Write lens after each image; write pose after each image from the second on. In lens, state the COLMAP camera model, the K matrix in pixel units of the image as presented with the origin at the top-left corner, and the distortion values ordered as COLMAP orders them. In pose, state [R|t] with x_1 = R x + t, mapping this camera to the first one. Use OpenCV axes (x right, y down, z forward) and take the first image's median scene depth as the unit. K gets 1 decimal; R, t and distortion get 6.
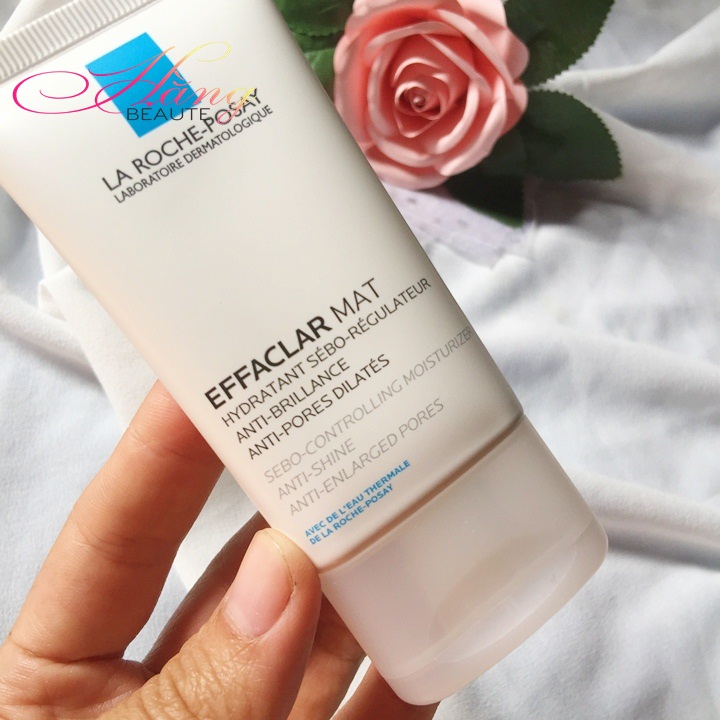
lens RADIAL K [[829.8, 0, 358.1], [0, 829.8, 362.3], [0, 0, 1]] dist [-0.043538, 0.000000]
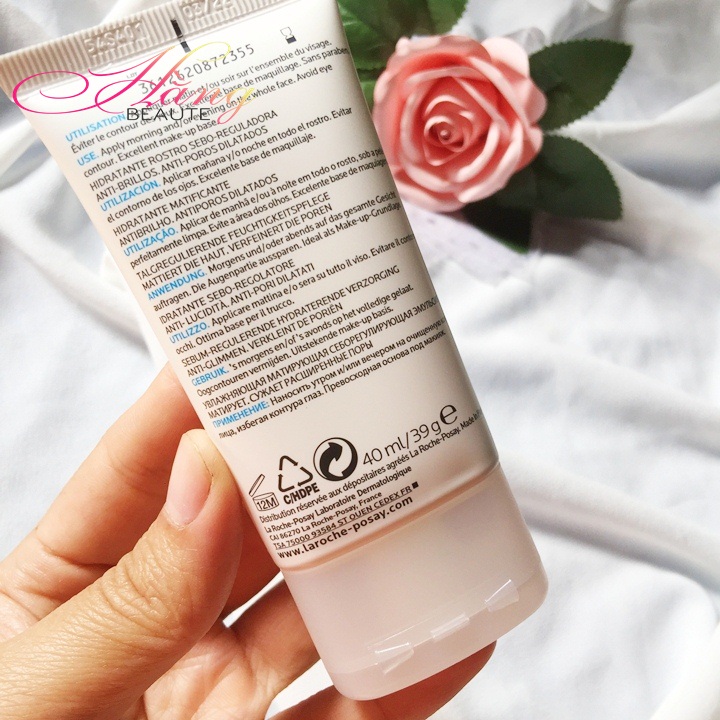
lens RADIAL K [[829.8, 0, 356.3], [0, 829.8, 356.4], [0, 0, 1]] dist [-0.043538, 0.000000]
pose [[0.994482, 0.103088, -0.019477, 0.005120], [-0.103712, 0.994014, -0.034338, 0.037684], [0.015821, 0.036168, 0.999220, -0.121580]]
